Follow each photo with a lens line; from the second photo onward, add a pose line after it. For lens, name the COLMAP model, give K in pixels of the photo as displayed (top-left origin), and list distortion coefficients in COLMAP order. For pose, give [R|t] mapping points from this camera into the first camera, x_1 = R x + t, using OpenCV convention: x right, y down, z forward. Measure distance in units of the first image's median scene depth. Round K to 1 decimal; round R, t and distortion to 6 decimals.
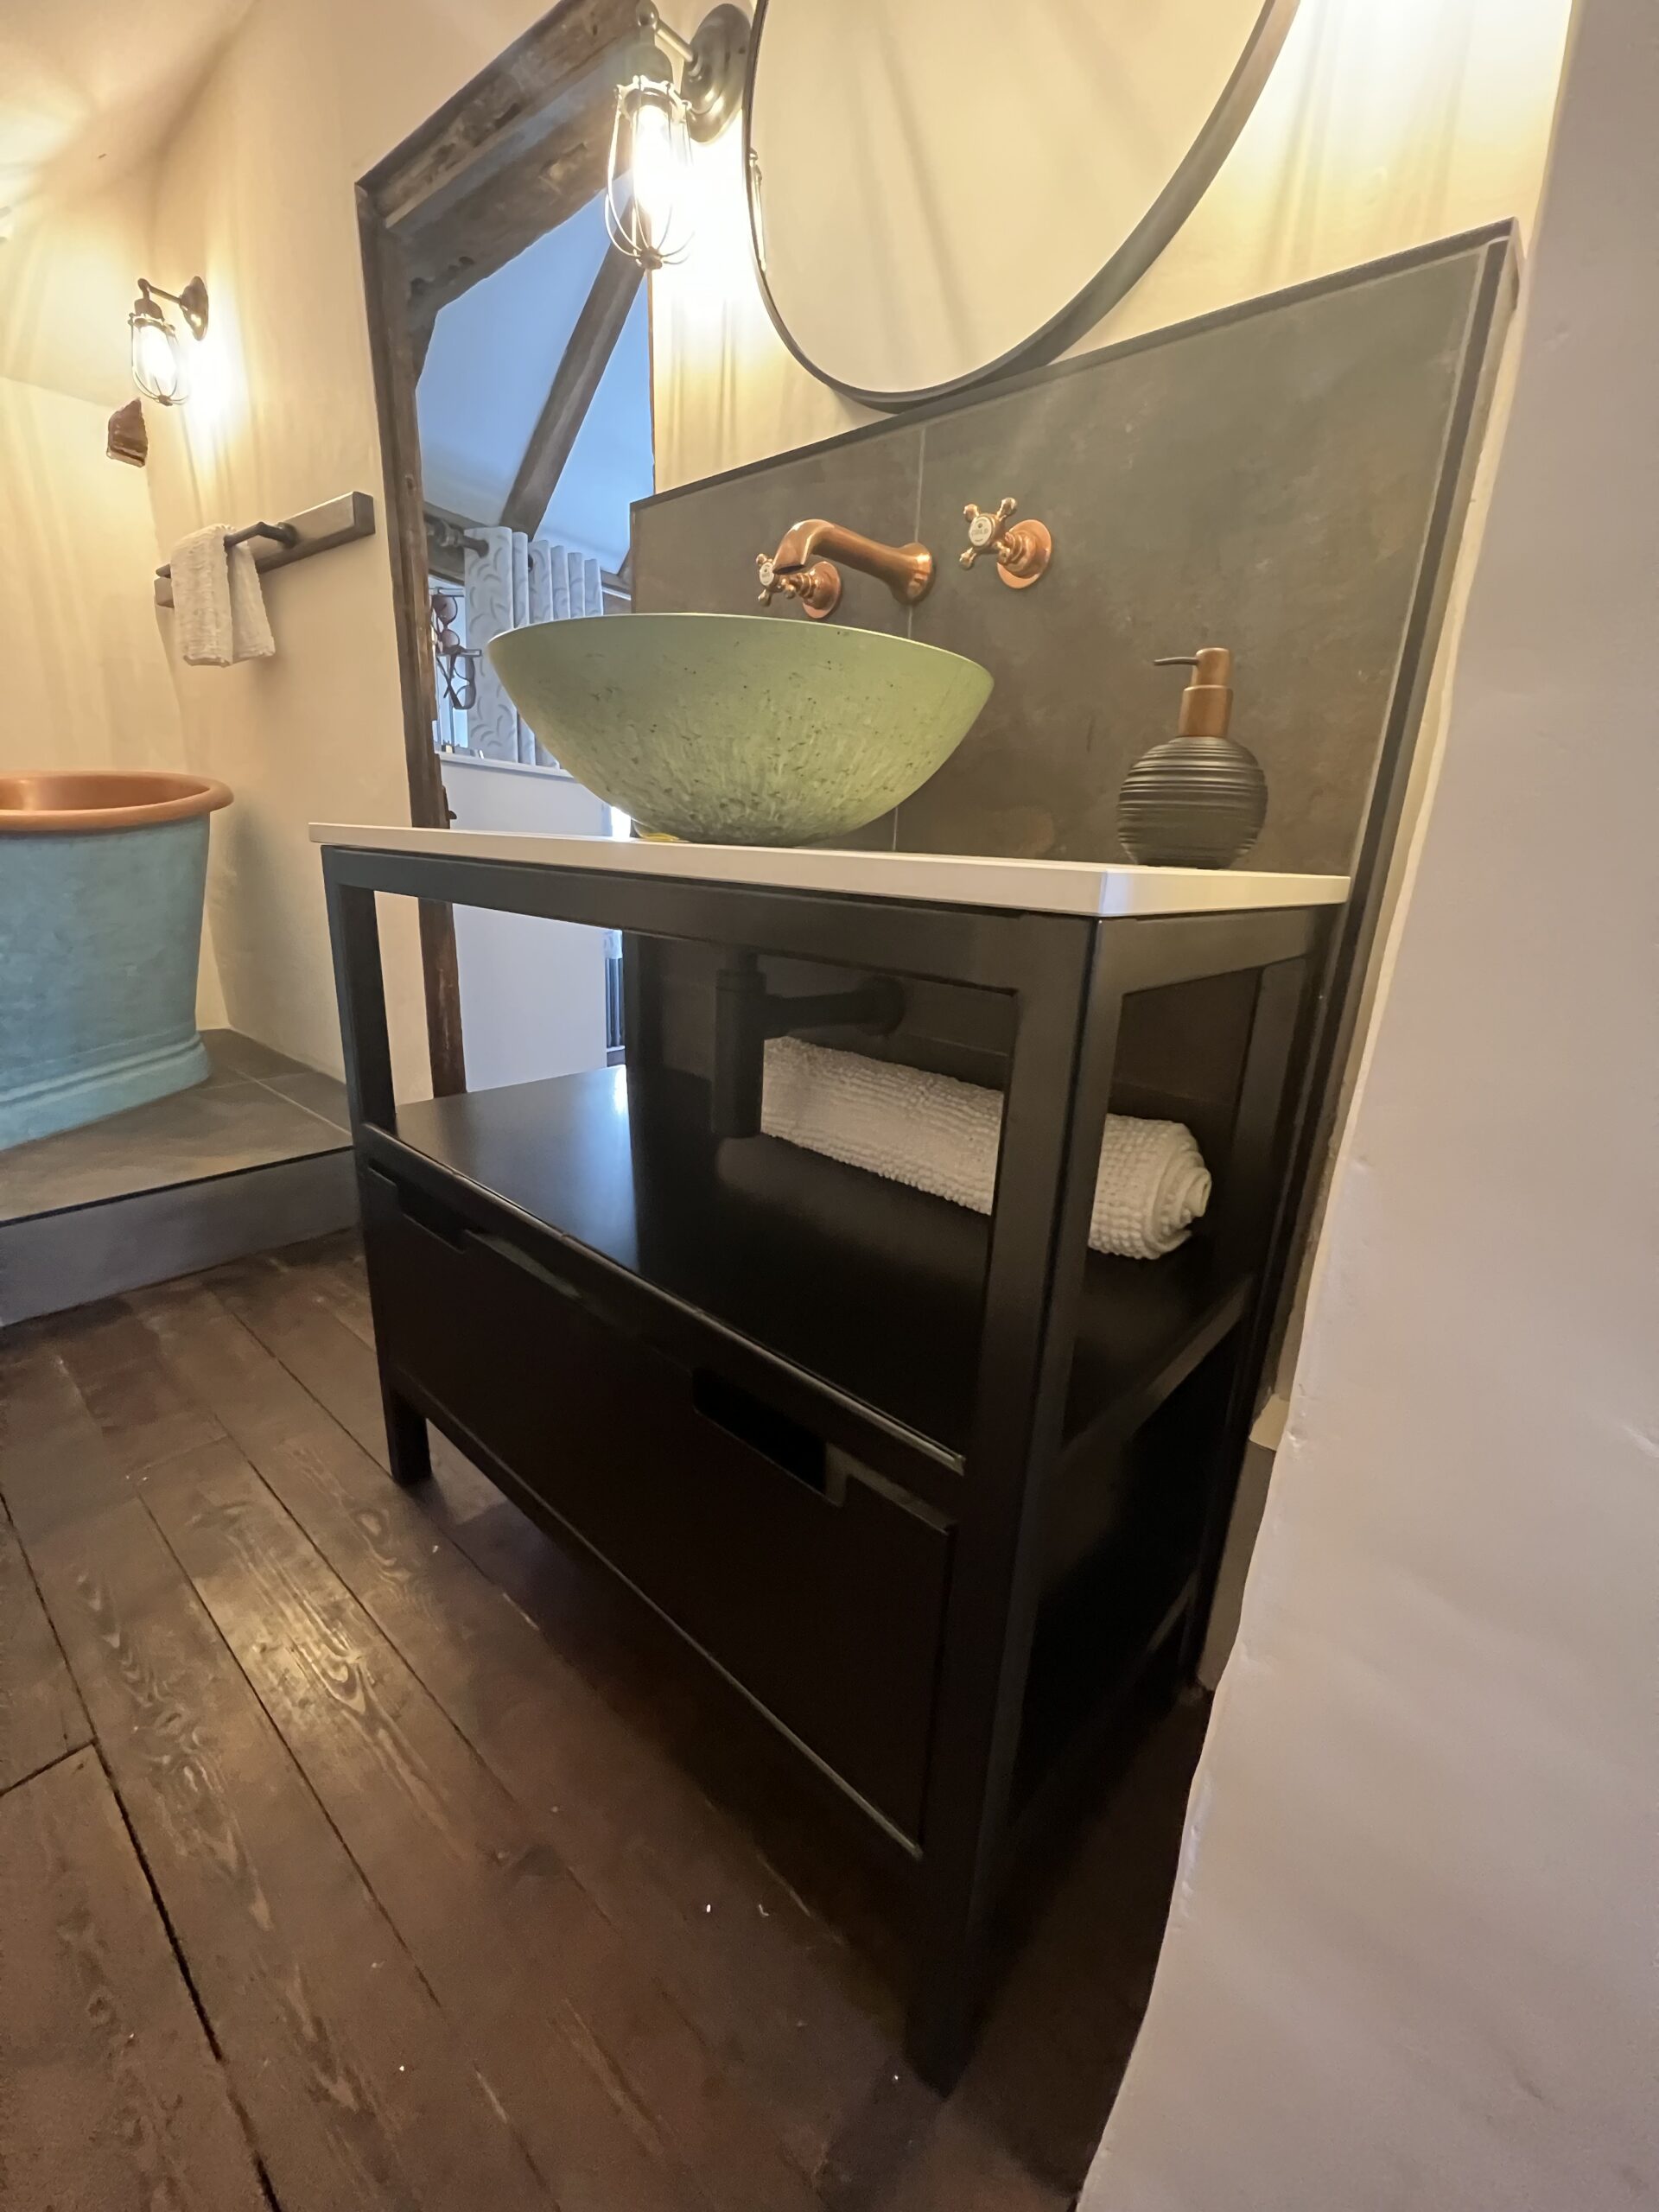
lens RADIAL K [[887.5, 0, 829.5], [0, 887.5, 1106.0], [0, 0, 1]] dist [0.000672, -0.000495]
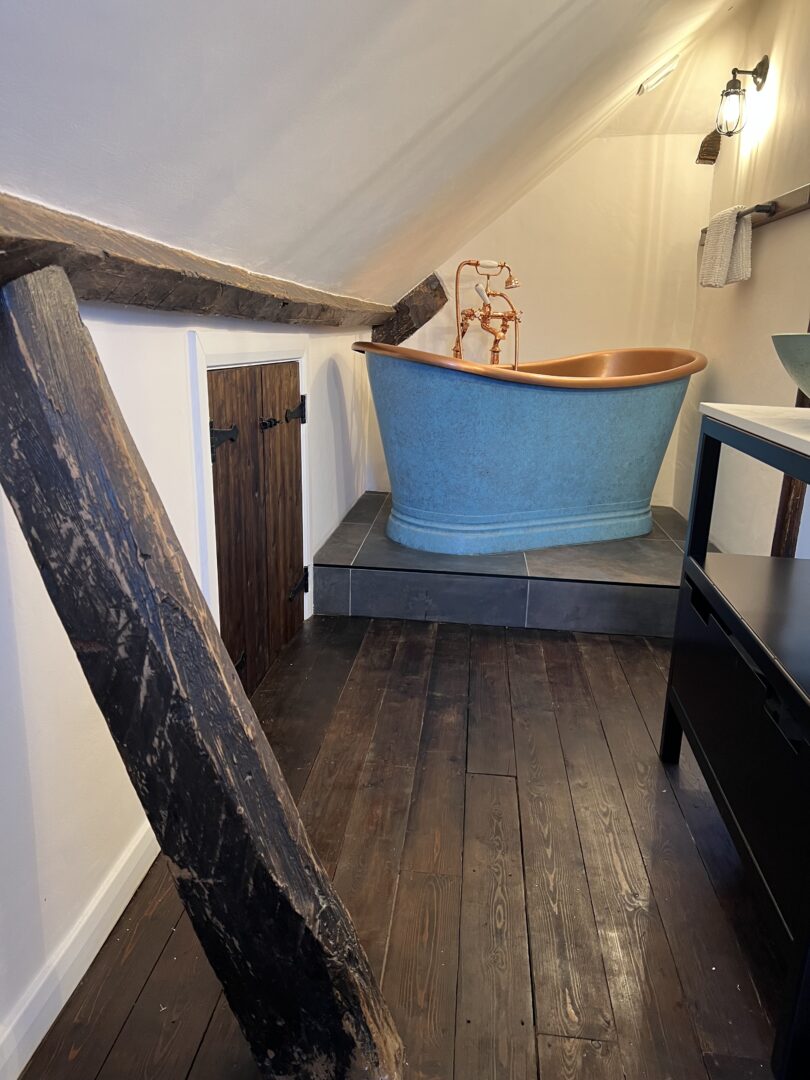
lens RADIAL K [[818.9, 0, 406.3], [0, 818.9, 567.2], [0, 0, 1]] dist [0.056955, -0.077827]
pose [[0.580221, 0.200711, -0.789341, 0.315169], [-0.237946, 0.968651, 0.071398, 0.035015], [0.778926, 0.146394, 0.609790, -0.330672]]
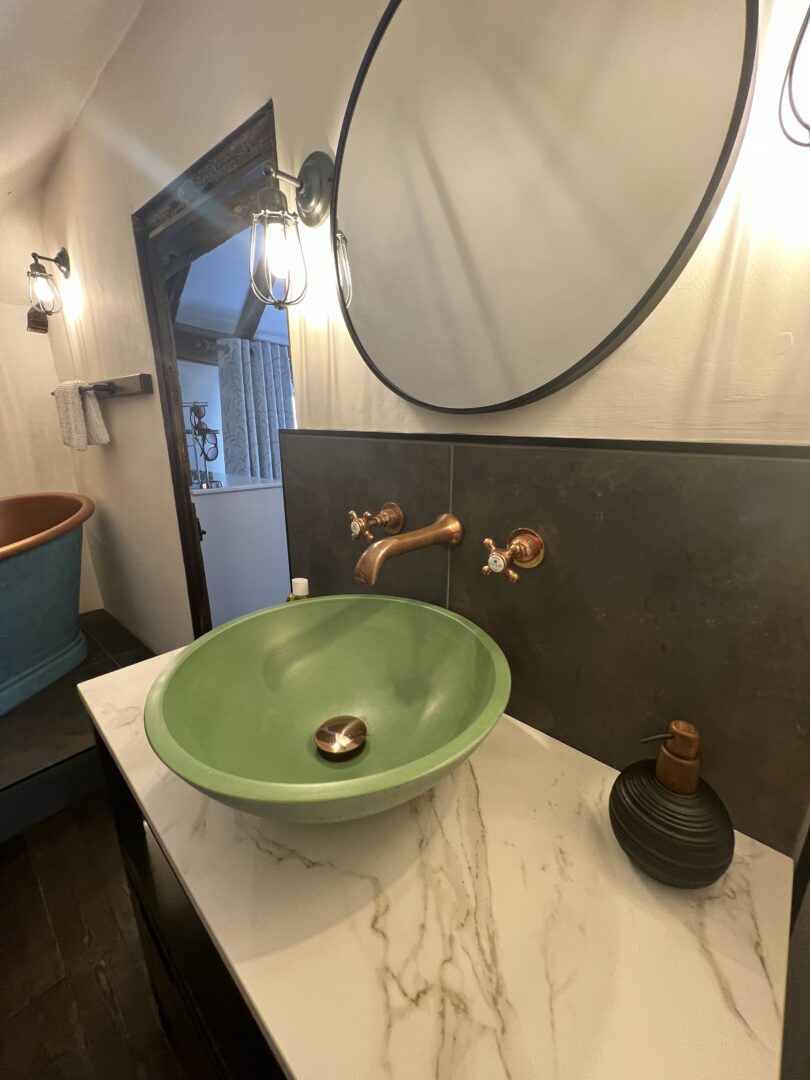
lens RADIAL K [[430.6, 0, 405.0], [0, 430.6, 540.0], [0, 0, 1]] dist [0.000605, -0.000240]
pose [[0.998520, -0.043495, -0.032643, 0.019812], [0.042834, 0.998868, -0.020684, -0.276566], [0.033506, 0.019255, 0.999253, 0.124677]]
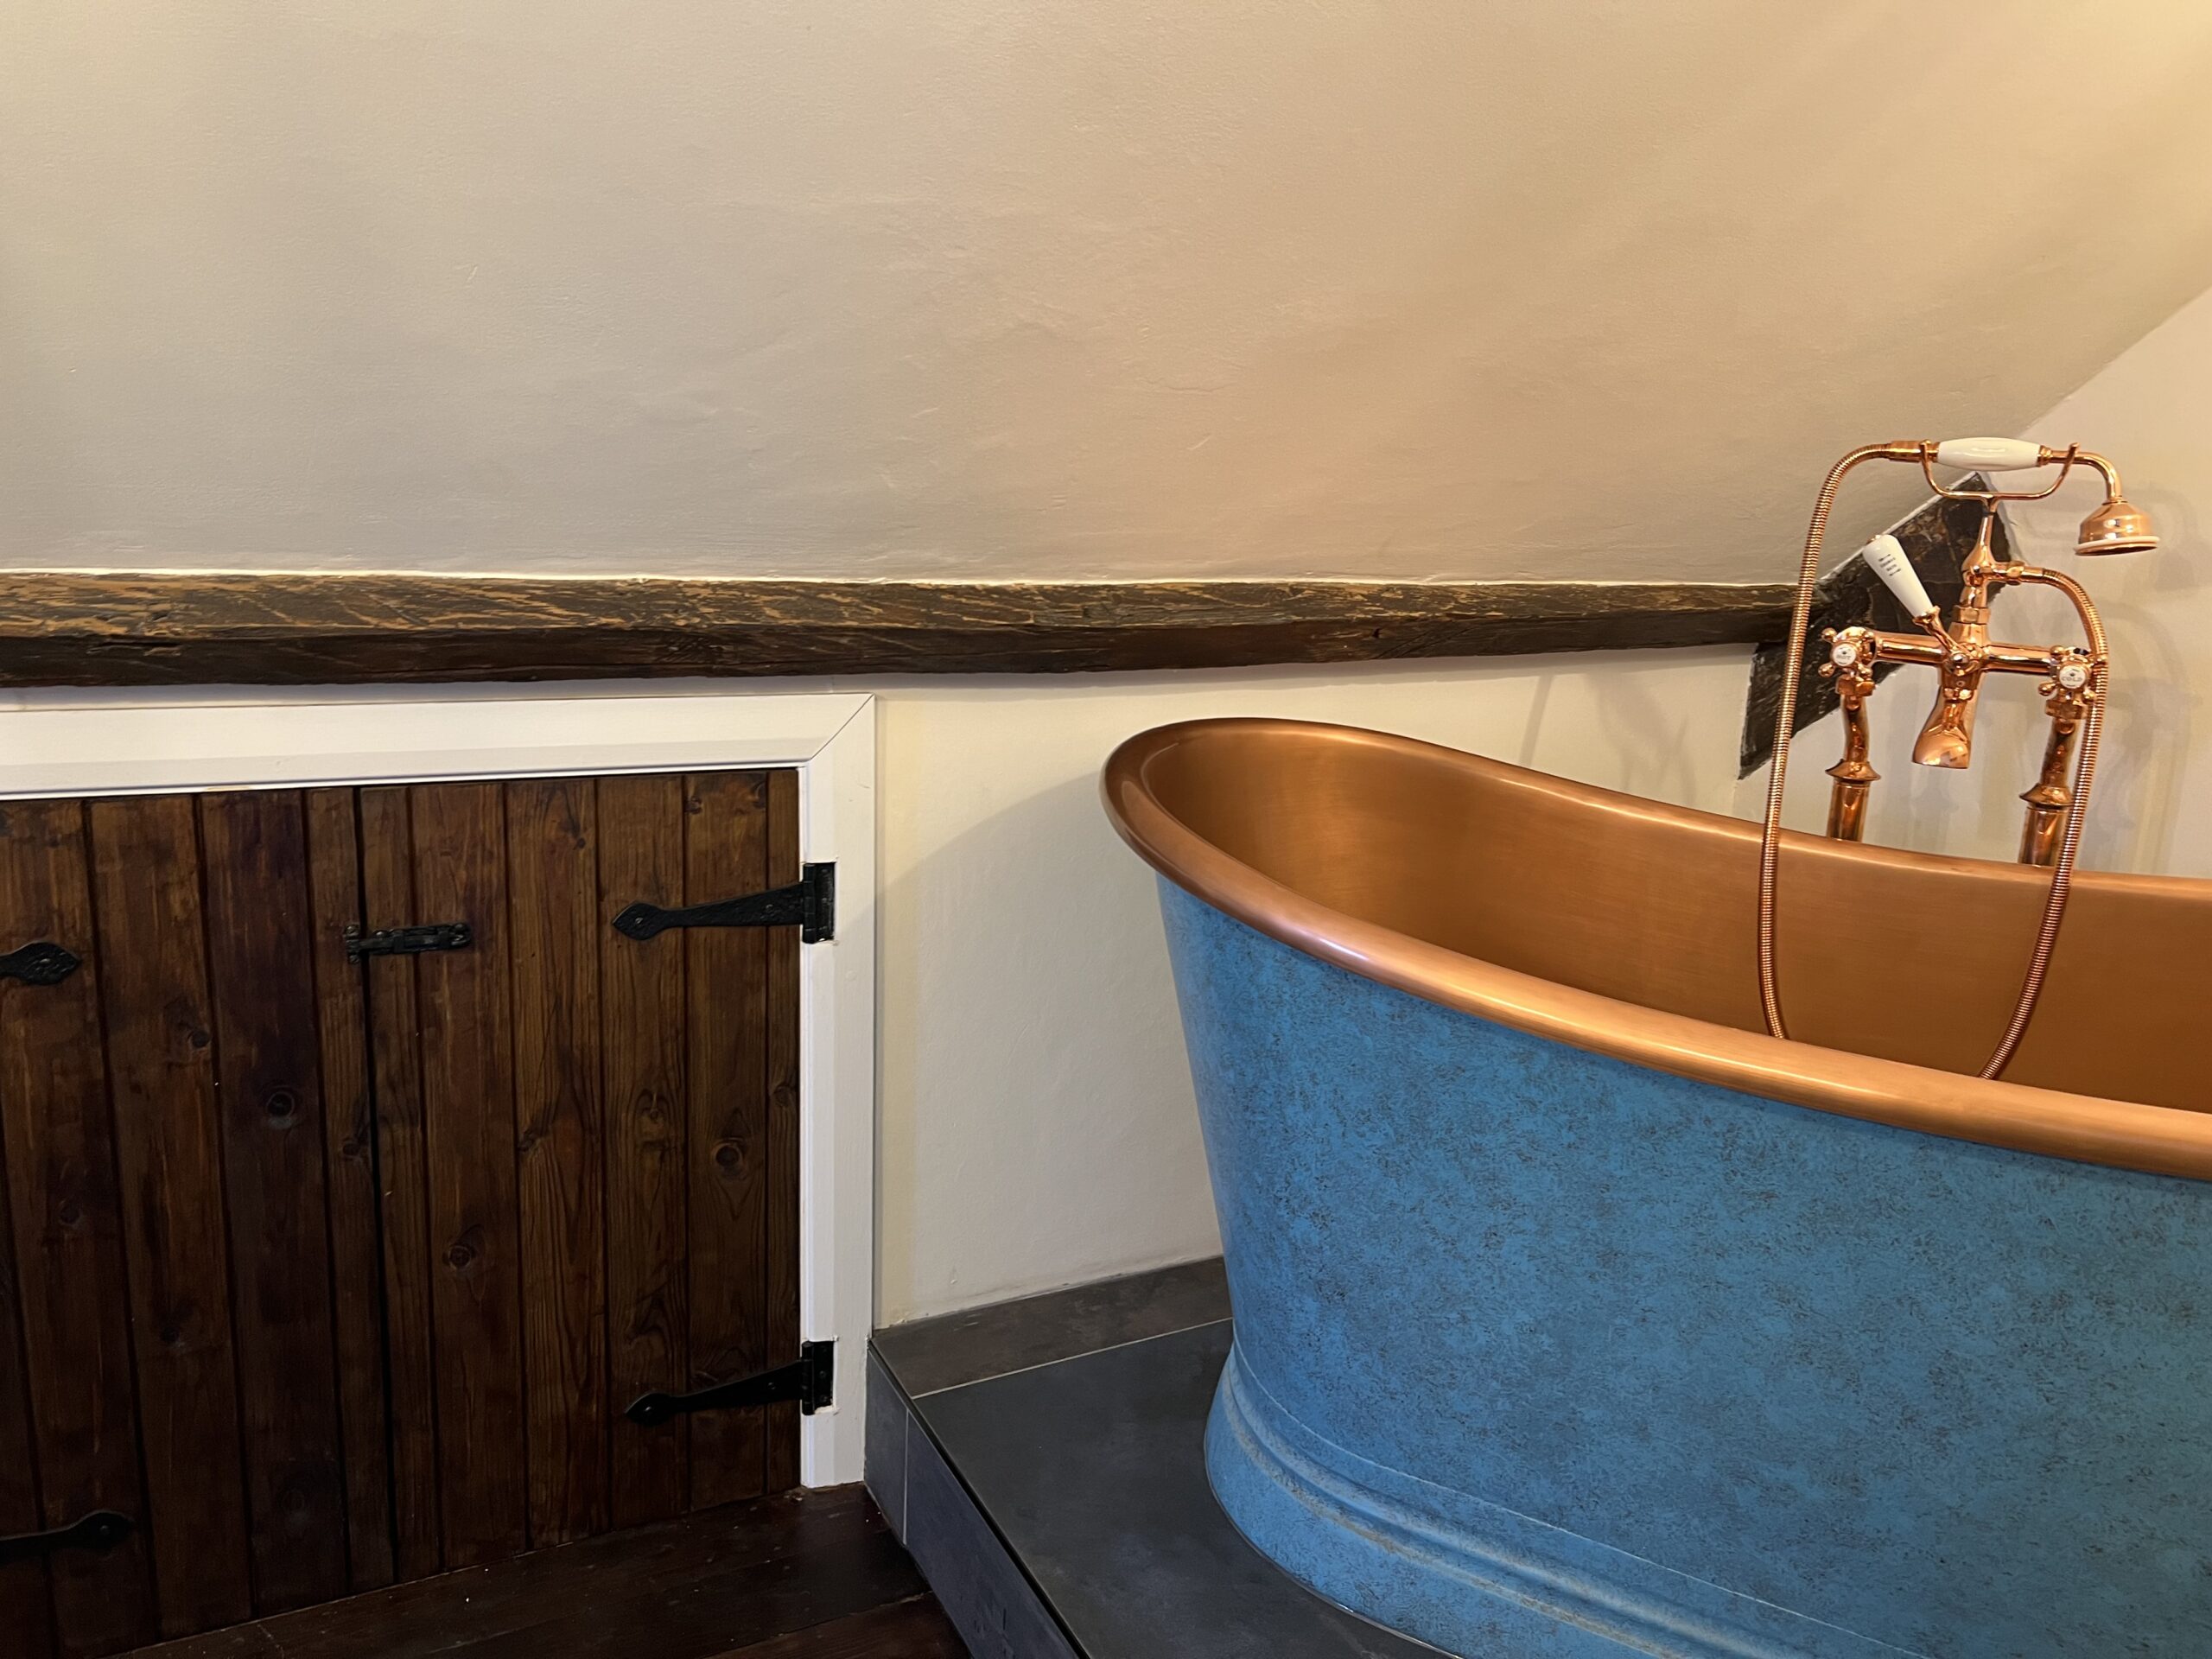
lens RADIAL K [[1677.3, 0, 1106.0], [0, 1677.3, 829.5], [0, 0, 1]] dist [0.056955, -0.077827]
pose [[-0.384242, 0.153878, -0.910318, -0.136061], [-0.317670, 0.903769, 0.286859, -0.465328], [0.866858, 0.399404, -0.298384, 0.787212]]
